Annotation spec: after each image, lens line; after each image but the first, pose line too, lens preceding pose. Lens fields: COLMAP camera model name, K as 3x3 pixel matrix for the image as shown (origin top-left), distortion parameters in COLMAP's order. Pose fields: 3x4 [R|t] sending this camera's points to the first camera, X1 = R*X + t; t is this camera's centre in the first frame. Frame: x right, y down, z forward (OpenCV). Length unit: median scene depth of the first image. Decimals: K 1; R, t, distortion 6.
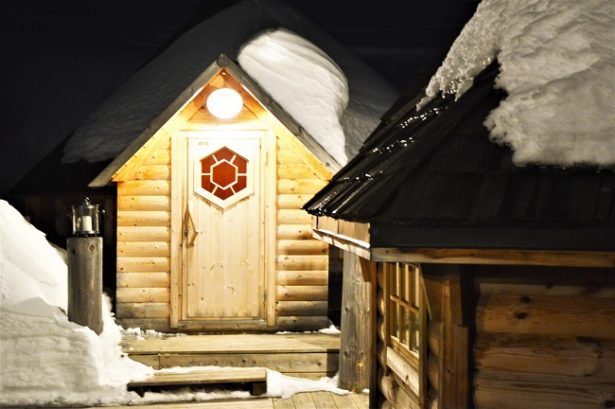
lens RADIAL K [[1113.5, 0, 307.6], [0, 1113.5, 204.4], [0, 0, 1]] dist [-0.181651, 0.000000]
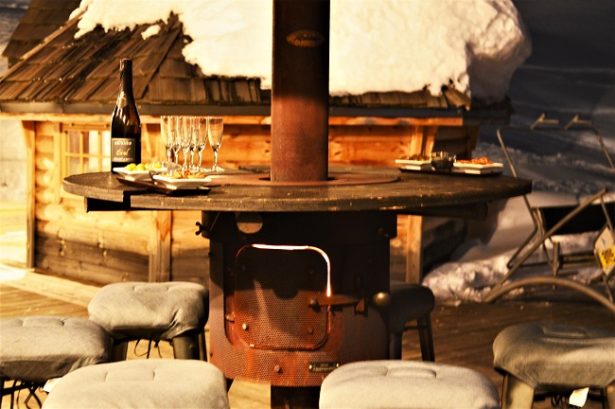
lens RADIAL K [[1193.6, 0, 307.4], [0, 1193.6, 203.9], [0, 0, 1]] dist [0.057821, 0.000000]
pose [[0.805333, -0.029706, 0.592078, -0.388899], [-0.011539, 0.997769, 0.065757, 0.021700], [-0.592710, -0.059789, 0.803194, -0.355302]]
